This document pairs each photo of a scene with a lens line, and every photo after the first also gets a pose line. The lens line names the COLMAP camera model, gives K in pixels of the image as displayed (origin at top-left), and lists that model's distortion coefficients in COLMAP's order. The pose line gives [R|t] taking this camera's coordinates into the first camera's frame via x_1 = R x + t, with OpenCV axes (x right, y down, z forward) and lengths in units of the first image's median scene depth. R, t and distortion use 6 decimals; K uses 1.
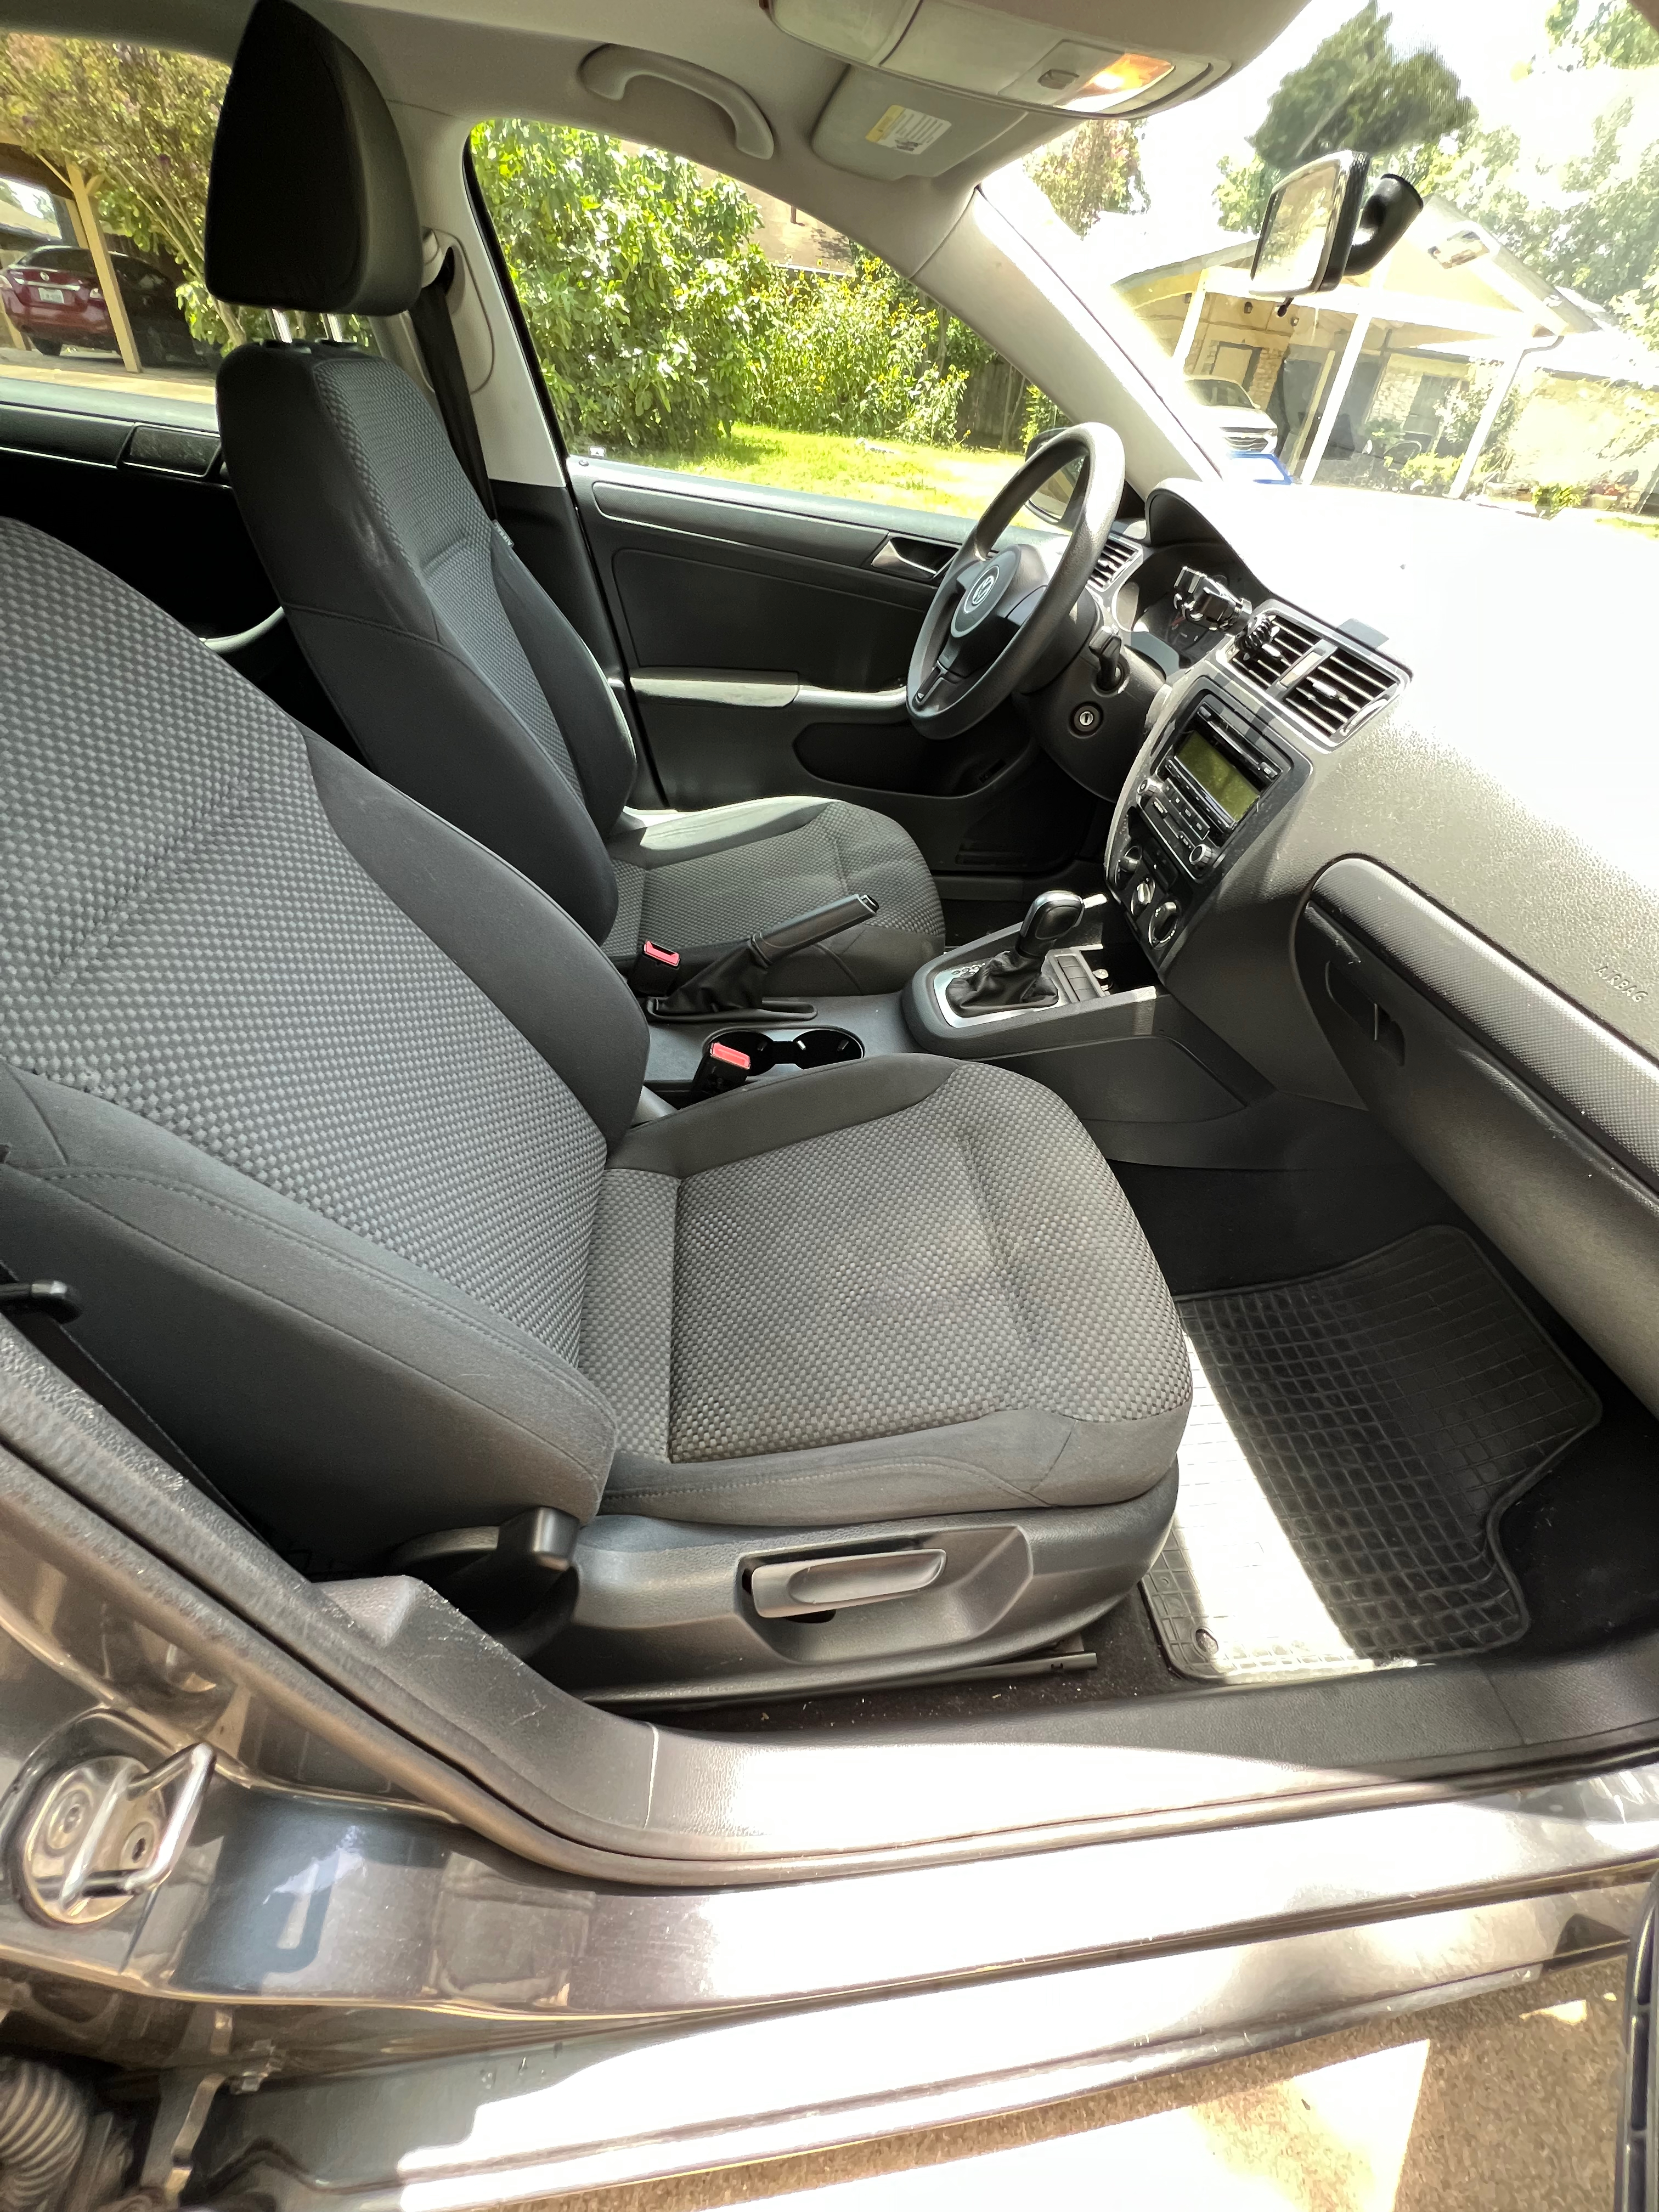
lens RADIAL K [[898.9, 0, 844.4], [0, 898.9, 1093.8], [0, 0, 1]] dist [0.000427, 0.000657]
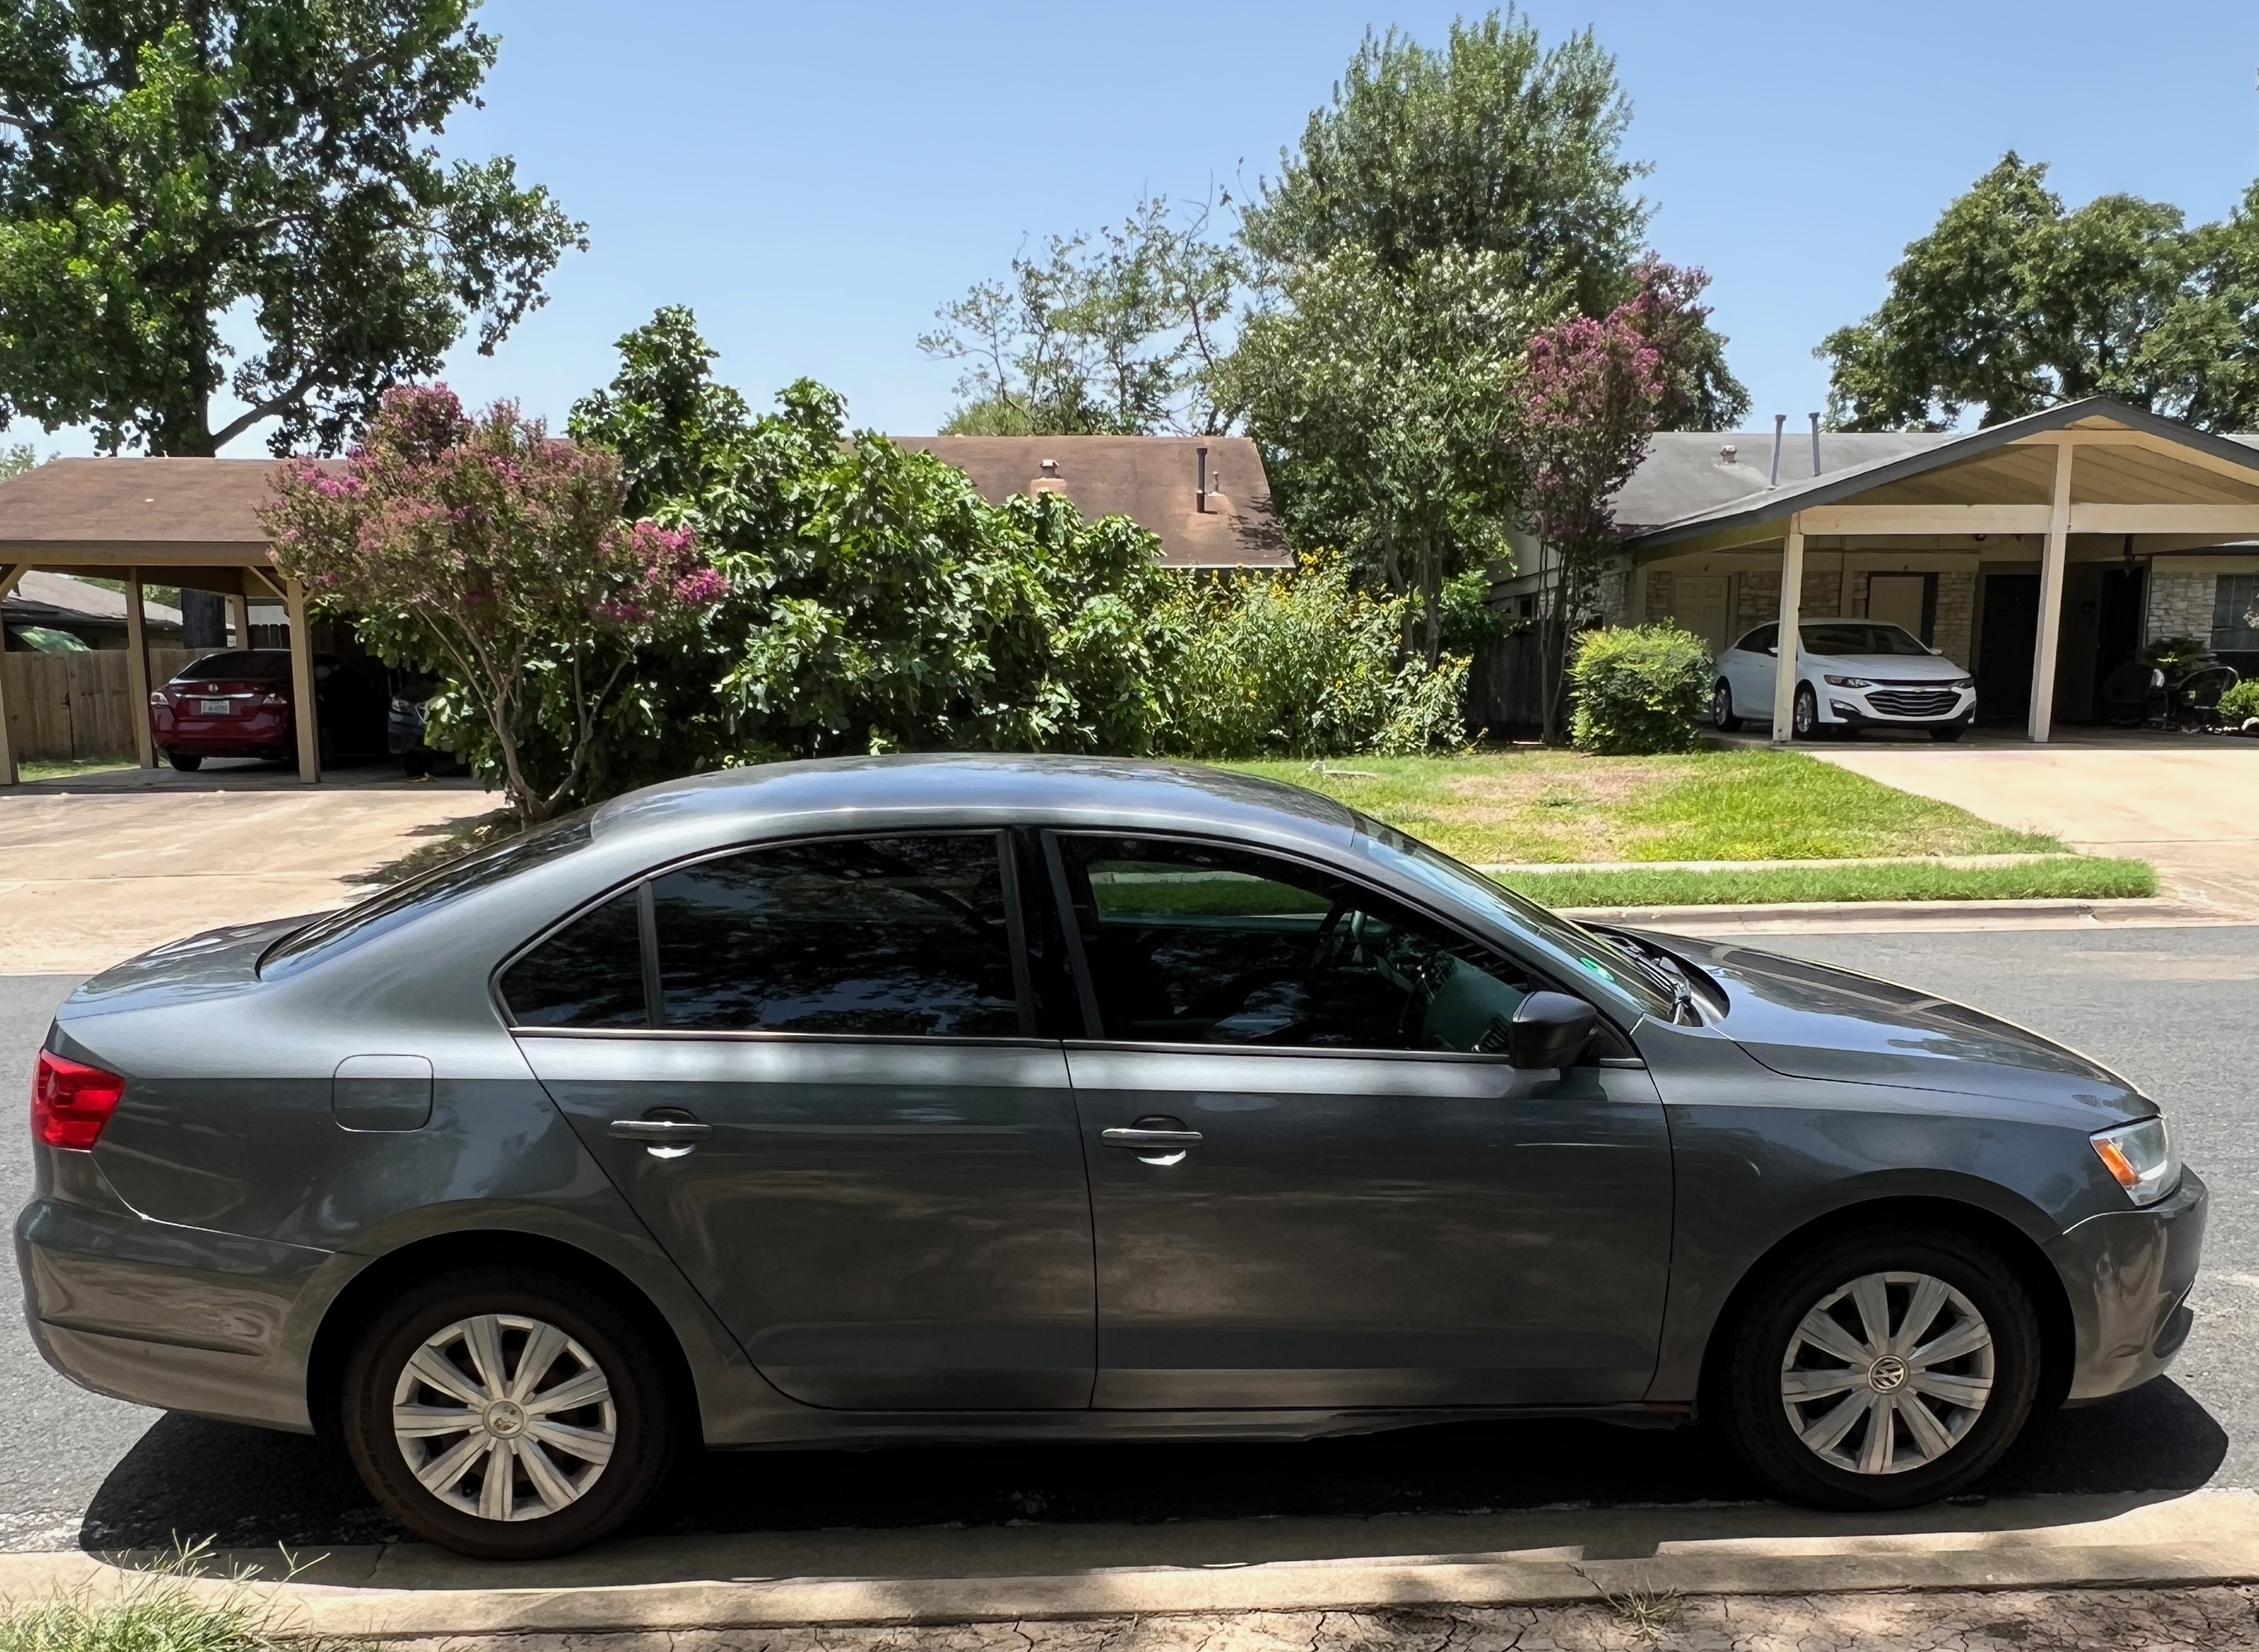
lens RADIAL K [[2105.1, 0, 1113.7], [0, 2105.1, 825.7], [0, 0, 1]] dist [-0.033515, -0.002315]
pose [[0.990732, -0.092782, -0.099202, 0.025178], [0.023615, 0.836880, -0.546877, 0.209402], [0.133760, 0.539466, 0.831315, -0.374853]]
